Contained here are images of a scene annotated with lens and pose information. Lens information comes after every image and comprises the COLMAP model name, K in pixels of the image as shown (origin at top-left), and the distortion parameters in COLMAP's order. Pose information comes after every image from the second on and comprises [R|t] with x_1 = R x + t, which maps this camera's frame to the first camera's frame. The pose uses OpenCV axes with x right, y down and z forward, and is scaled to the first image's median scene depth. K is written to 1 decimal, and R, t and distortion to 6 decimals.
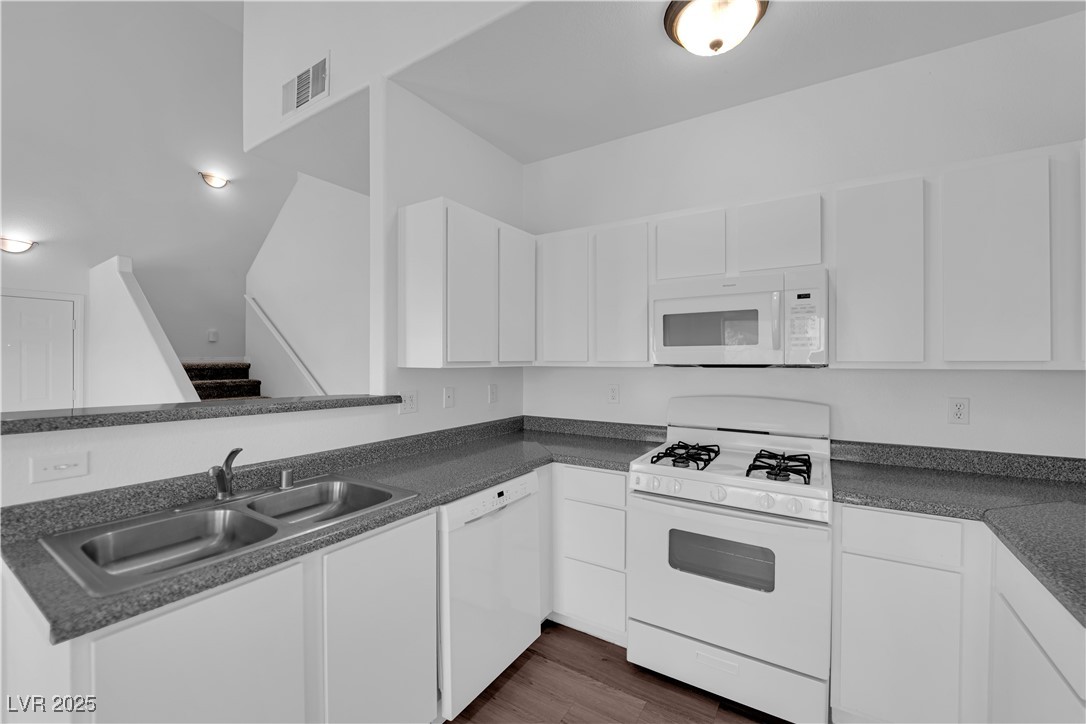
lens RADIAL K [[439.4, 0, 545.9], [0, 439.4, 361.0], [0, 0, 1]] dist [-0.008034, -0.003850]
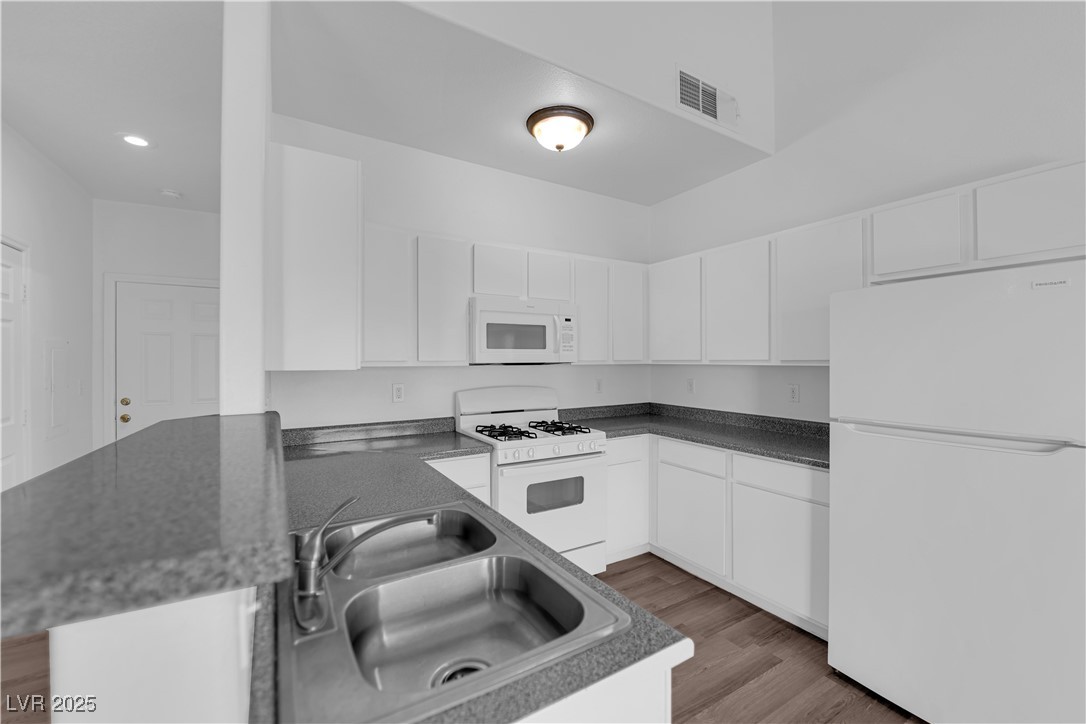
lens RADIAL K [[439.4, 0, 545.9], [0, 439.4, 361.0], [0, 0, 1]] dist [-0.008034, -0.003850]
pose [[0.443833, -0.003464, 0.896103, -0.842040], [0.002439, 0.999993, 0.002657, -0.001507], [-0.896106, 0.001007, 0.443839, 0.332642]]
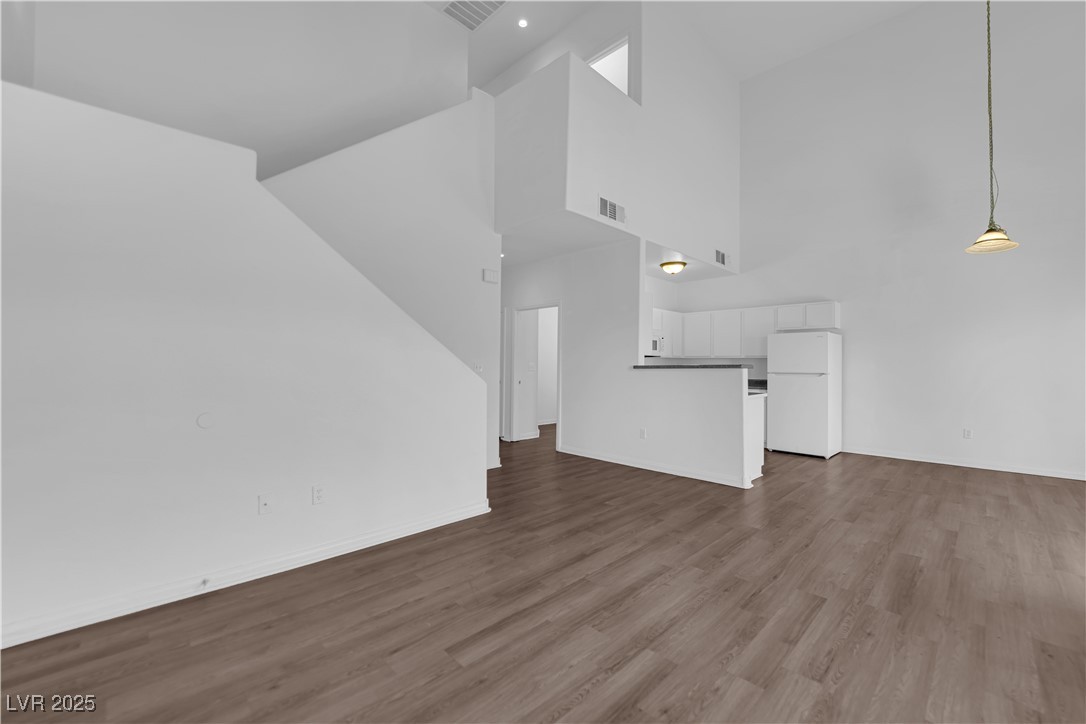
lens RADIAL K [[439.4, 0, 545.9], [0, 439.4, 361.0], [0, 0, 1]] dist [-0.008034, -0.003850]
pose [[0.225540, 0.006763, 0.974210, -3.194522], [-0.008239, 0.999953, -0.005034, 0.075791], [-0.974199, -0.006891, 0.225585, 1.060157]]
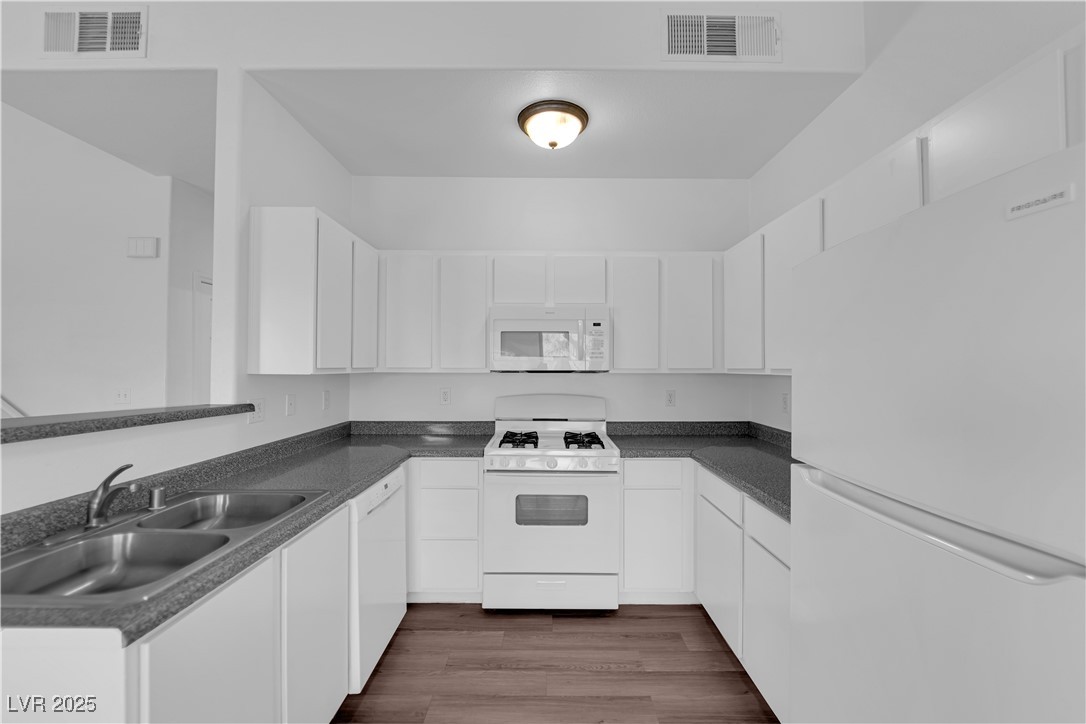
lens RADIAL K [[439.4, 0, 545.9], [0, 439.4, 361.0], [0, 0, 1]] dist [-0.008034, -0.003850]
pose [[0.844784, 0.010088, 0.535013, -0.332195], [-0.002528, 0.999886, -0.014862, -0.001392], [-0.535102, 0.011203, 0.844713, -0.155599]]
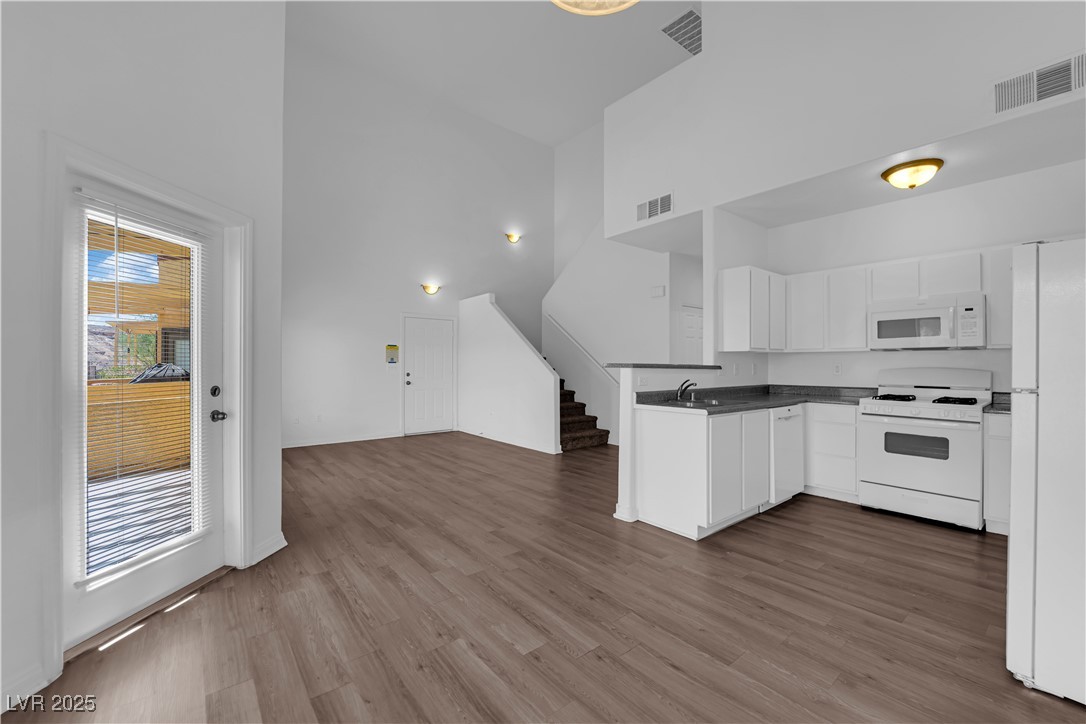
lens RADIAL K [[439.4, 0, 545.9], [0, 439.4, 361.0], [0, 0, 1]] dist [-0.008034, -0.003850]
pose [[0.948146, -0.001575, -0.317833, -0.493586], [-0.001134, 0.999965, -0.008338, 0.082161], [0.317835, 0.008266, 0.948110, -1.229676]]
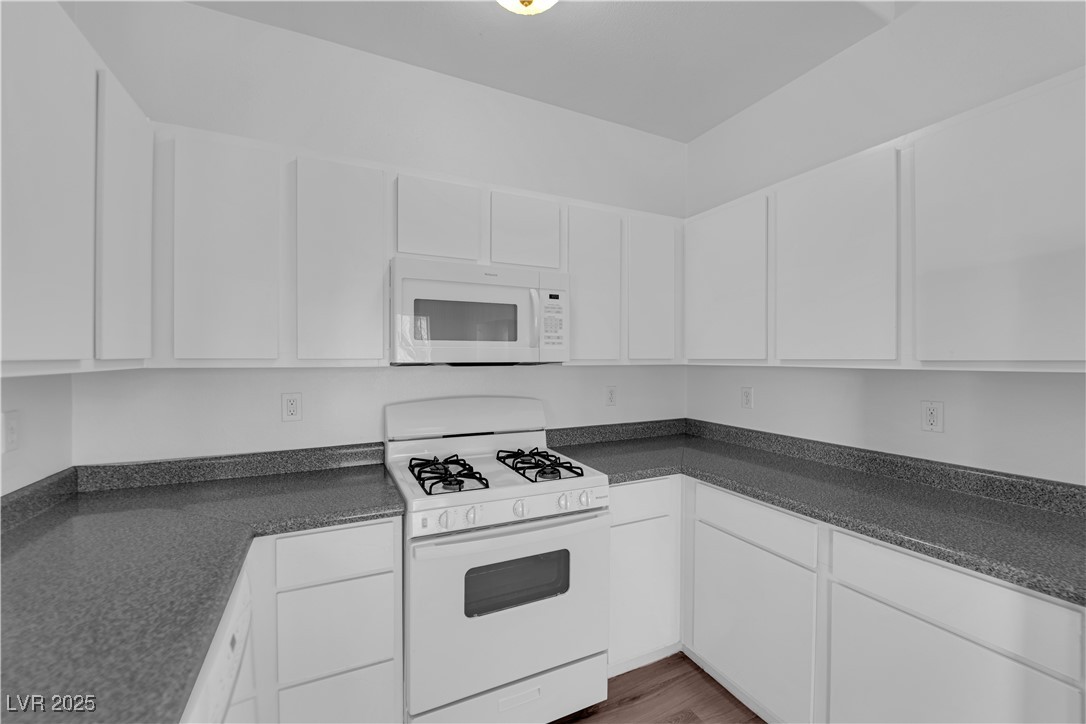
lens RADIAL K [[439.4, 0, 545.9], [0, 439.4, 361.0], [0, 0, 1]] dist [-0.008034, -0.003850]
pose [[0.524351, -0.004736, 0.851489, -0.296694], [-0.001313, 0.999979, 0.006371, -0.001153], [-0.851501, -0.004459, 0.524333, 0.436383]]
